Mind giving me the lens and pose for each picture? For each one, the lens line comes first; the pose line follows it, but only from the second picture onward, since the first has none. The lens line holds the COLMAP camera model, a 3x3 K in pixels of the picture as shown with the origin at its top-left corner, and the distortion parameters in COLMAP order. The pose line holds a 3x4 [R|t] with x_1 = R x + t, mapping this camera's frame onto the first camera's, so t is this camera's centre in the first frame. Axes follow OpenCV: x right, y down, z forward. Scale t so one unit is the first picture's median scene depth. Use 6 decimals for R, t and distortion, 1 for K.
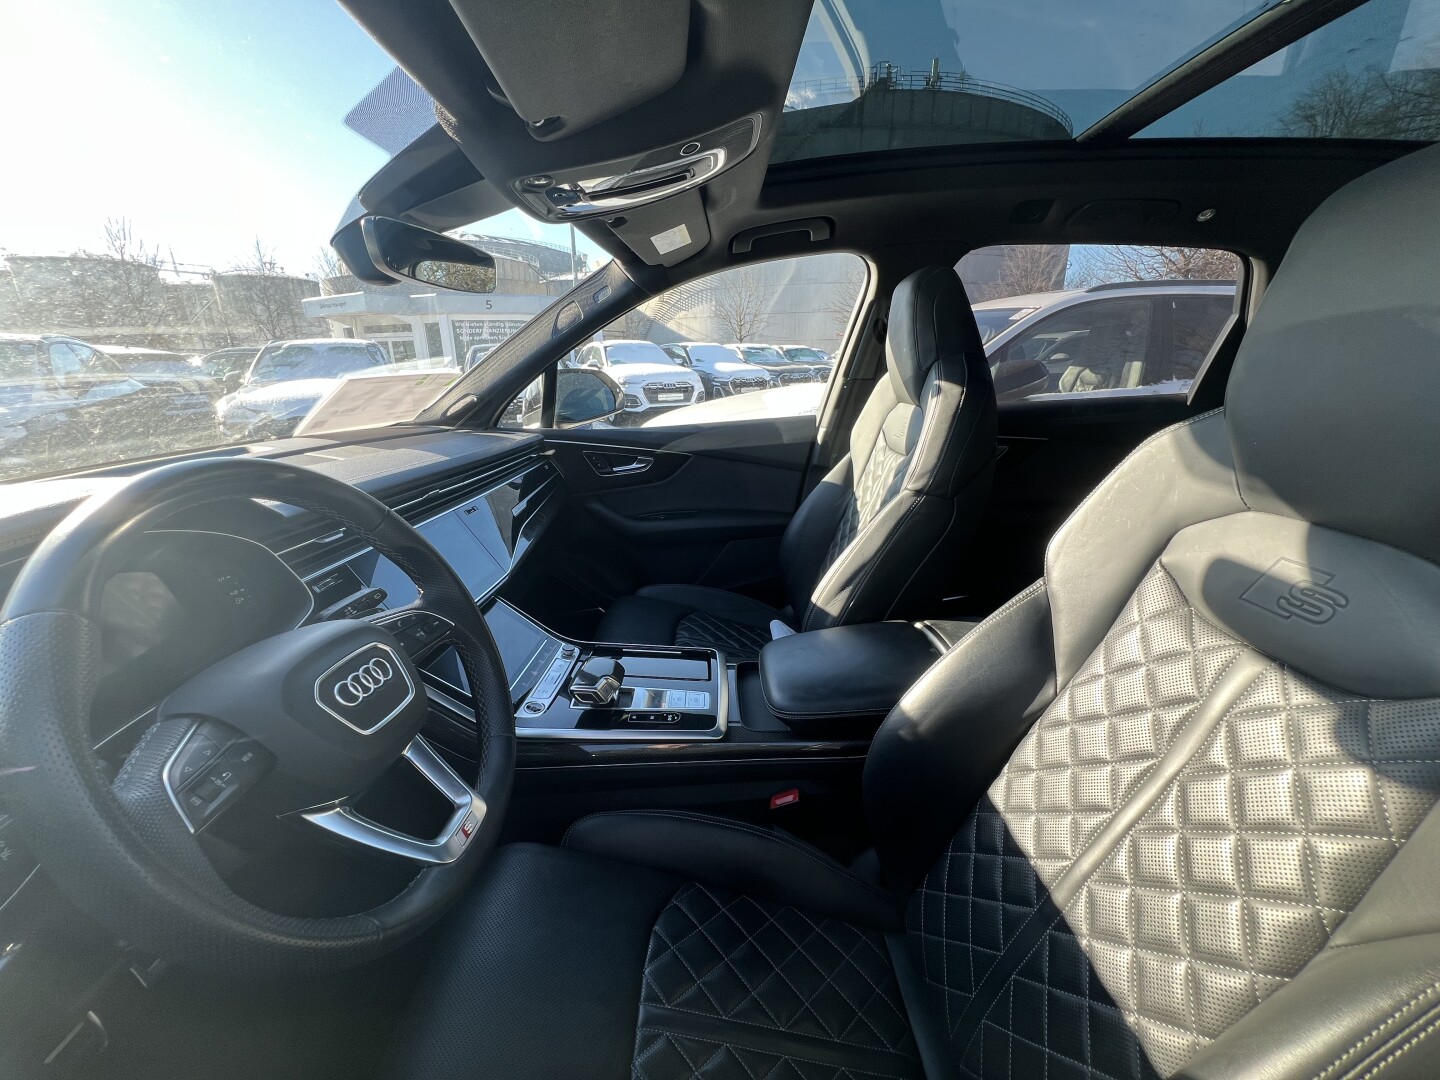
lens RADIAL K [[575.0, 0, 720.1], [0, 575.0, 546.0], [0, 0, 1]] dist [0.000144, -0.000078]
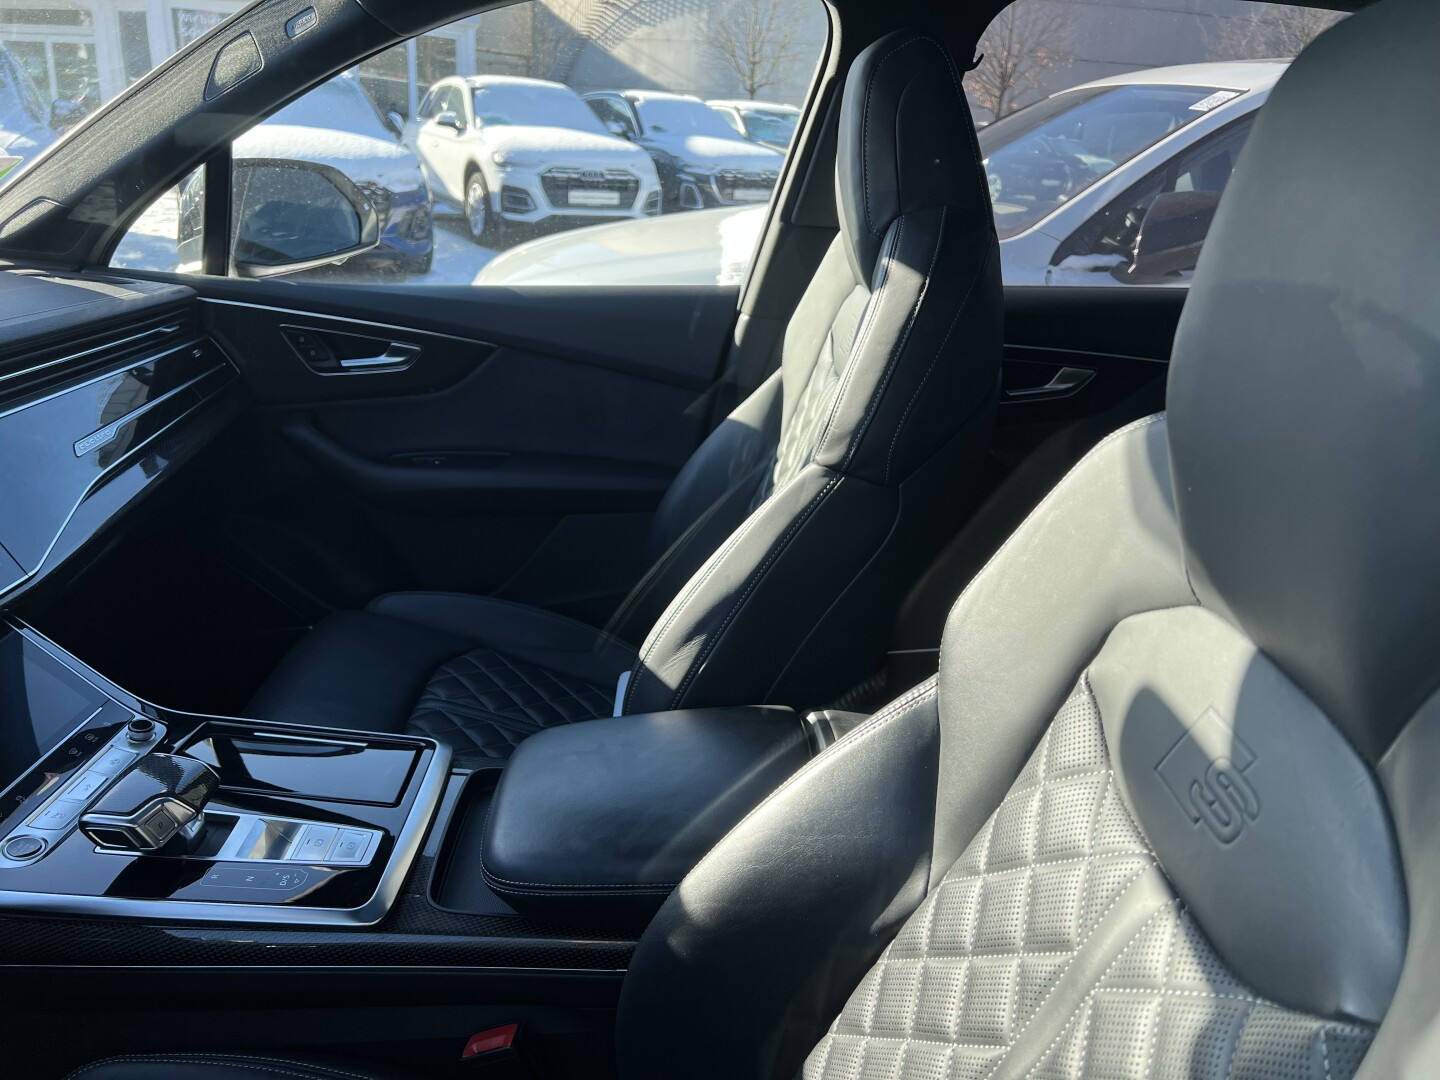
lens RADIAL K [[1083.8, 0, 731.9], [0, 1083.8, 536.6], [0, 0, 1]] dist [0.057131, -0.068970]
pose [[0.997339, 0.062660, 0.037276, 0.157361], [-0.064302, 0.996933, 0.044612, -0.050708], [-0.034366, -0.046890, 0.998309, -0.000502]]
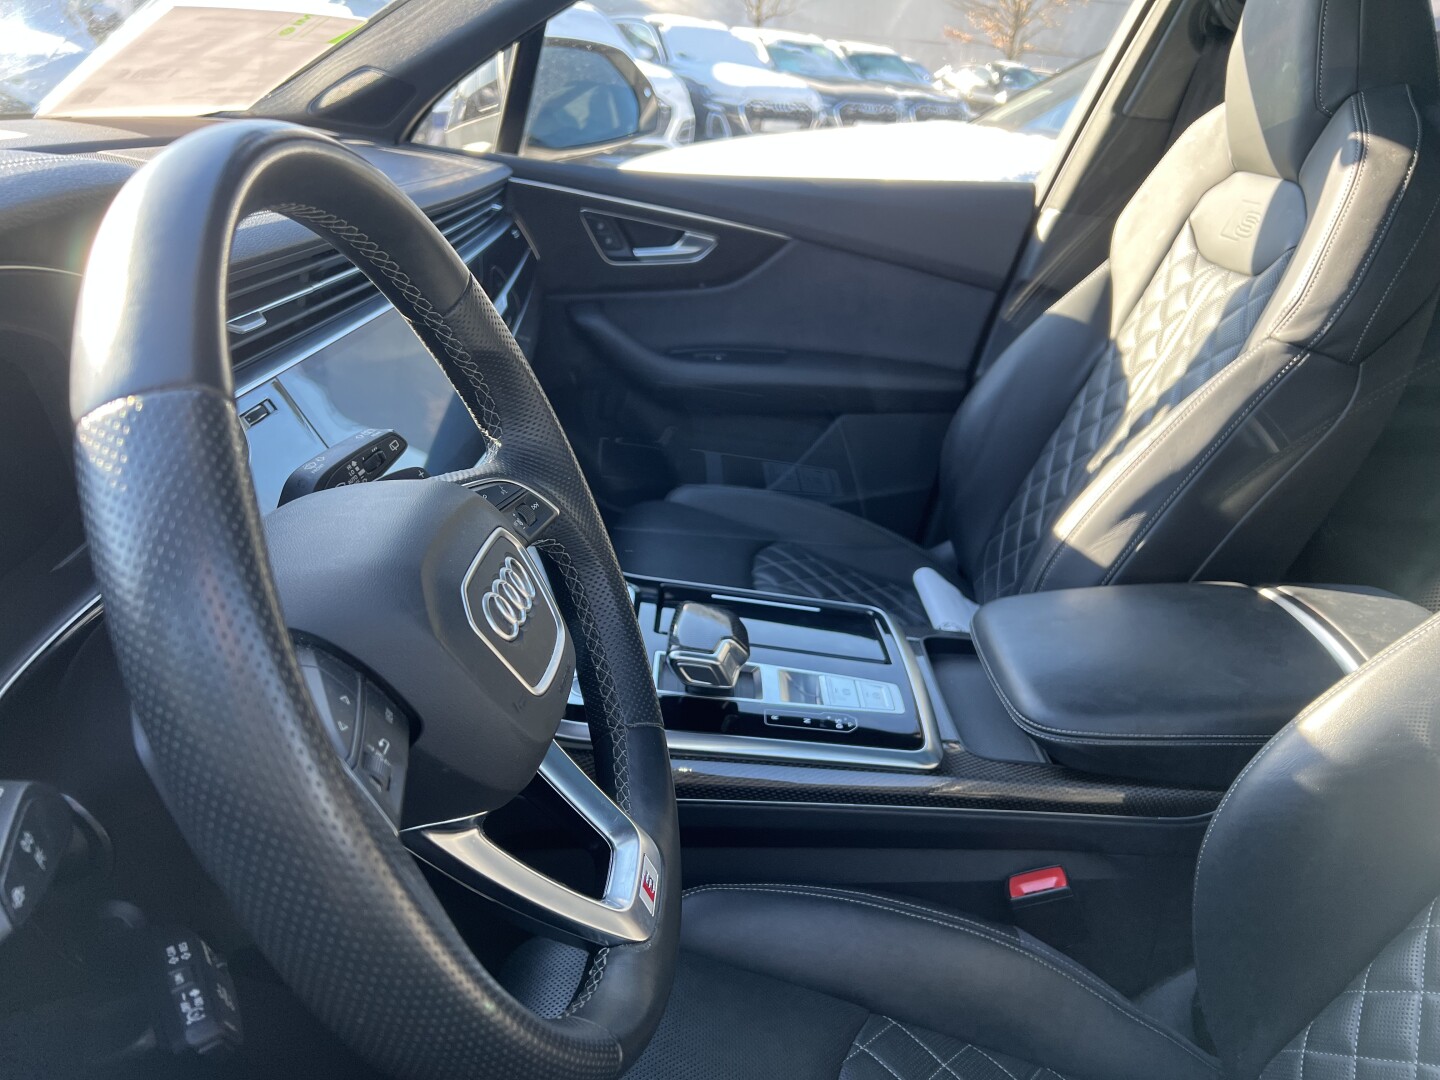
lens RADIAL K [[1092.3, 0, 734.8], [0, 1092.3, 539.0], [0, 0, 1]] dist [0.047230, -0.053447]
pose [[0.994791, 0.081442, 0.061310, -0.156440], [-0.086940, 0.991853, 0.093110, 0.023828], [-0.053227, -0.097955, 0.993766, 0.001686]]
